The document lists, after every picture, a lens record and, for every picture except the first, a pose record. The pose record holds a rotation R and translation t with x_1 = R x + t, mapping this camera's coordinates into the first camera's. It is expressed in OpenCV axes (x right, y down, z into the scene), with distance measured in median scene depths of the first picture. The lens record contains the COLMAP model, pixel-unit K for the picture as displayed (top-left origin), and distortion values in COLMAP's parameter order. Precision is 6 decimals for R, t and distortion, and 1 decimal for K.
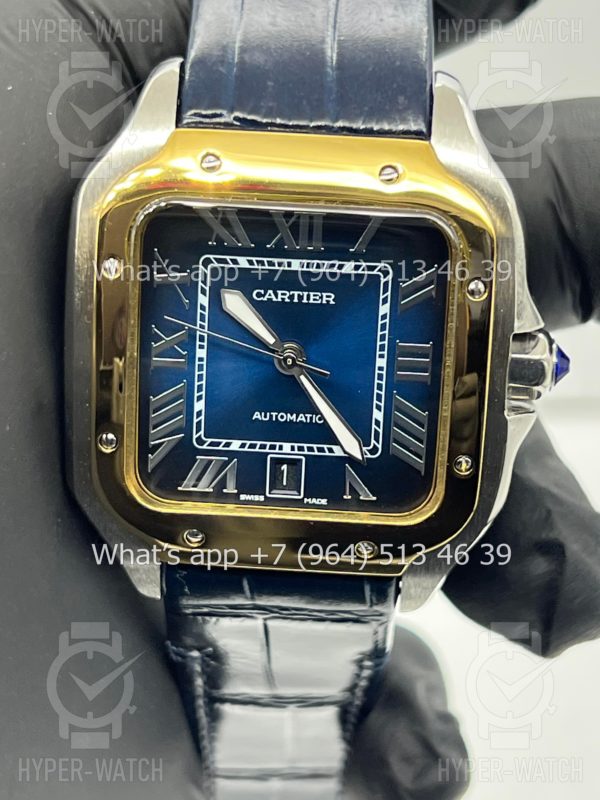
lens RADIAL K [[1837.1, 0, 300.9], [0, 1837.1, 402.4], [0, 0, 1]] dist [0.284196, 0.000000]
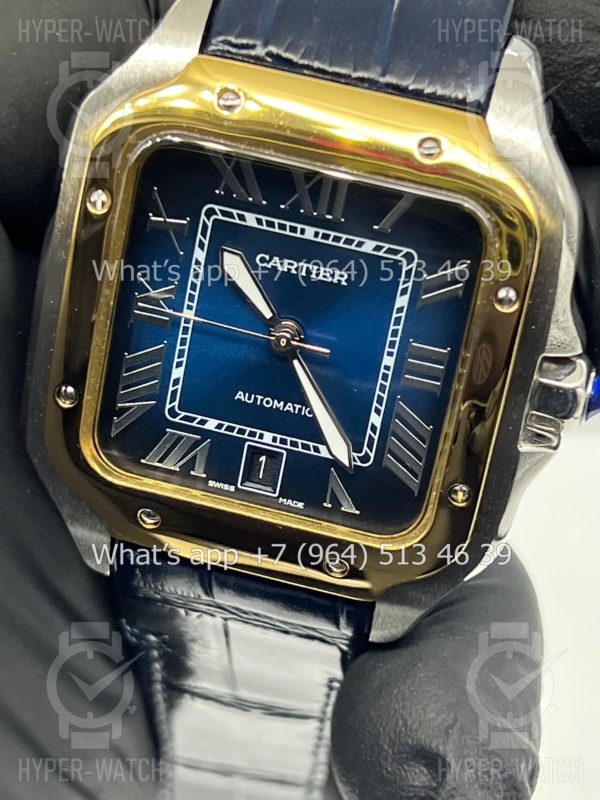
lens RADIAL K [[1837.1, 0, 304.9], [0, 1837.1, 406.4], [0, 0, 1]] dist [0.284196, 0.000000]
pose [[0.980837, 0.176322, -0.082885, 0.080168], [-0.172663, 0.983738, 0.049471, -0.036553], [0.090260, -0.034212, 0.995330, 0.131927]]
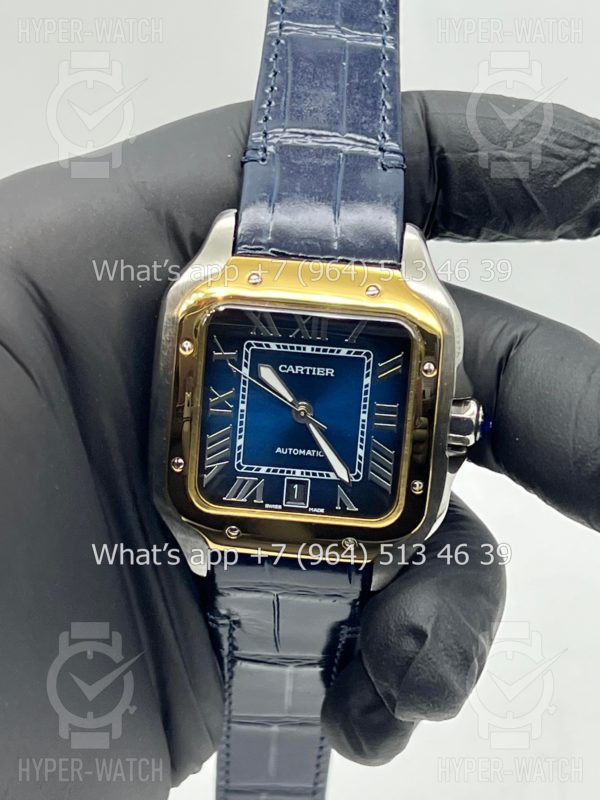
lens RADIAL K [[1837.1, 0, 294.3], [0, 1837.1, 397.4], [0, 0, 1]] dist [0.284196, 0.000000]
pose [[0.999444, 0.030973, 0.012319, -0.031037], [-0.030311, 0.998252, -0.050732, 0.039607], [-0.013869, 0.050330, 0.998636, -0.478494]]
